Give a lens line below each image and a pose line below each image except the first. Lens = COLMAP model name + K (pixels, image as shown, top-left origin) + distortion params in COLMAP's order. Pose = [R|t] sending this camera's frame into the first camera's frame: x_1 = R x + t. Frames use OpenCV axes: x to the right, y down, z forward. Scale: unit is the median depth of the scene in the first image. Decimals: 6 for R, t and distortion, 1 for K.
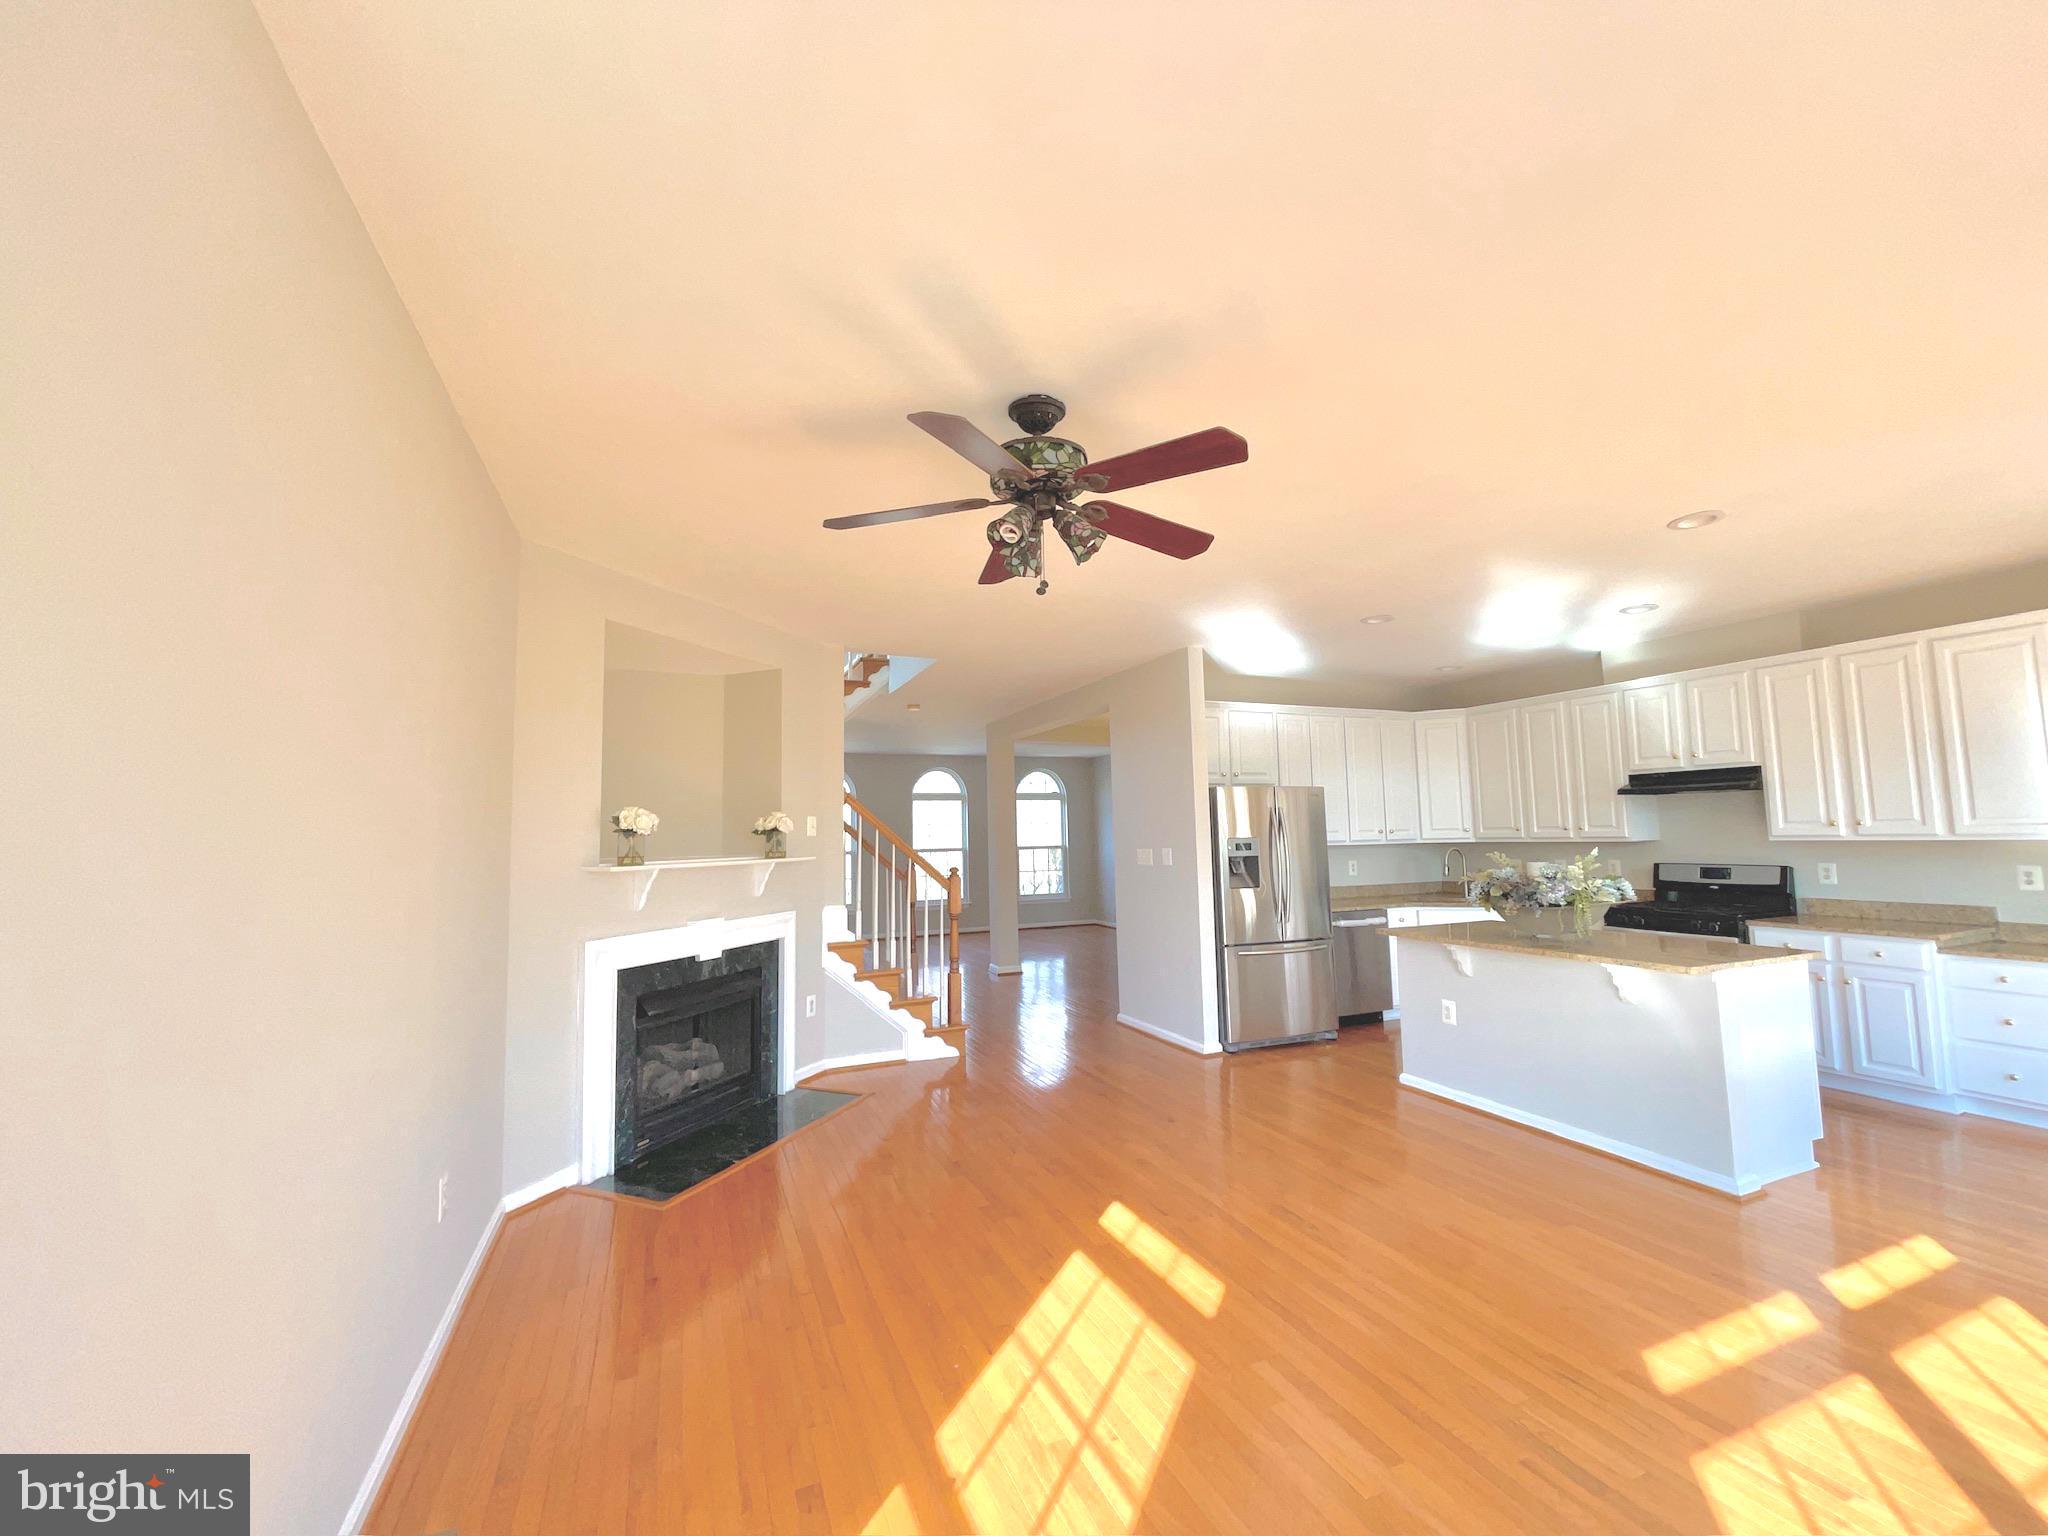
lens RADIAL K [[821.7, 0, 1022.6], [0, 821.7, 762.4], [0, 0, 1]] dist [-0.002341, 0.000217]
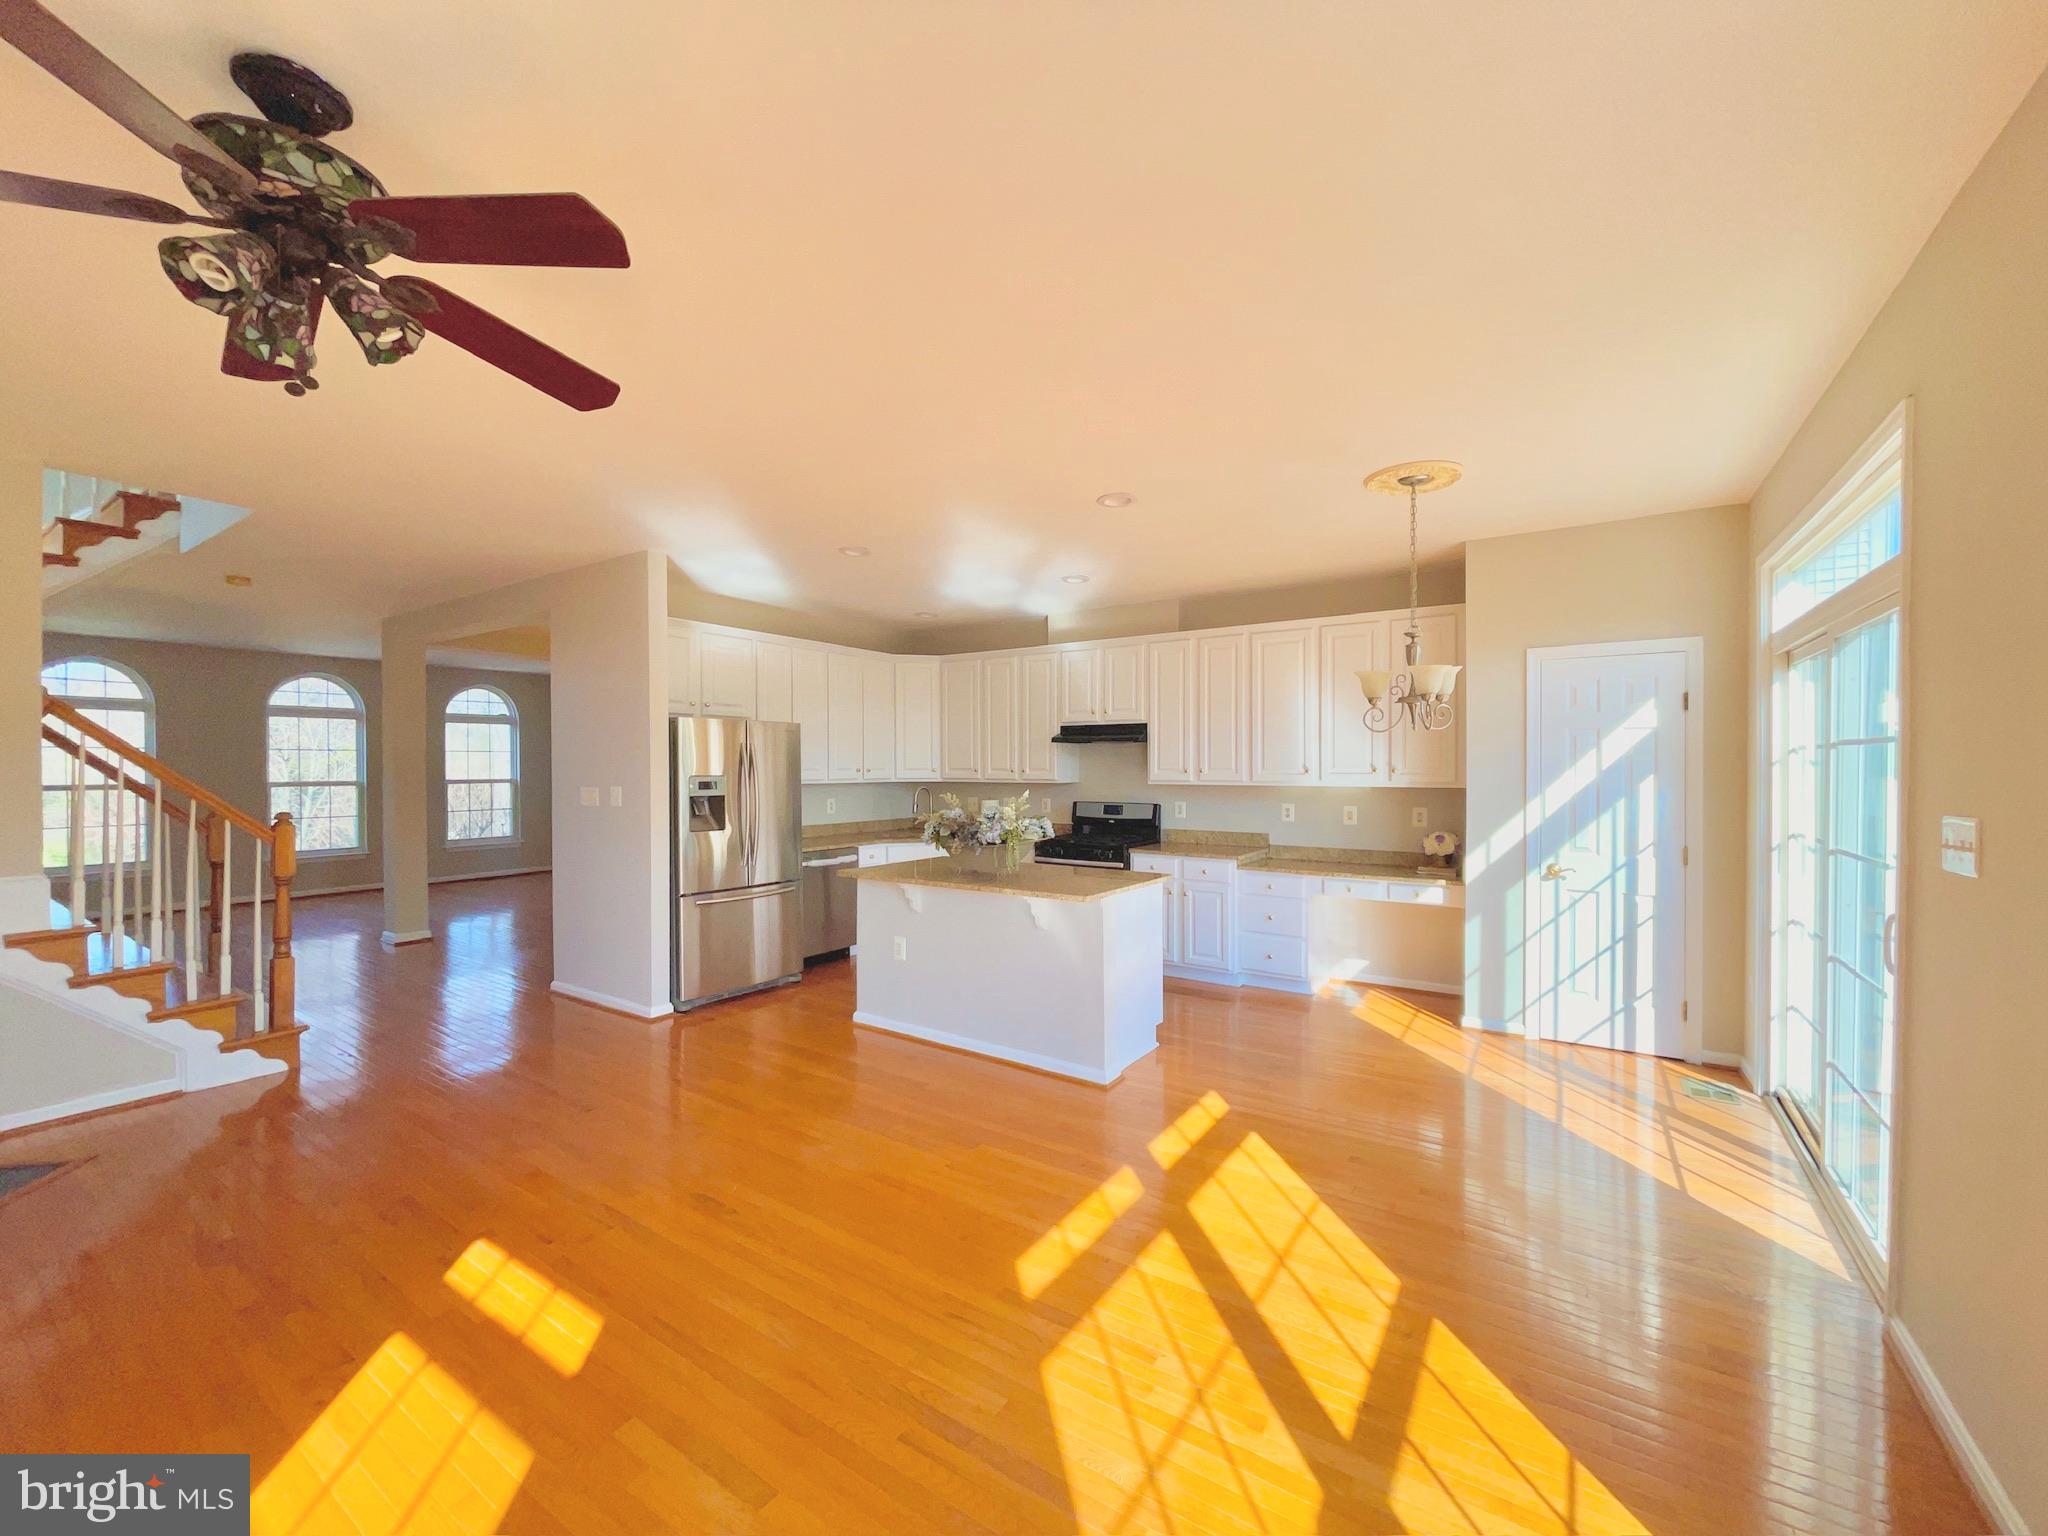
lens RADIAL K [[821.7, 0, 1029.2], [0, 821.7, 760.6], [0, 0, 1]] dist [-0.002341, 0.000217]
pose [[0.832804, 0.022085, 0.553128, 0.079645], [-0.065012, 0.996191, 0.058108, 0.000397], [-0.549738, -0.084352, 0.831068, 0.076611]]
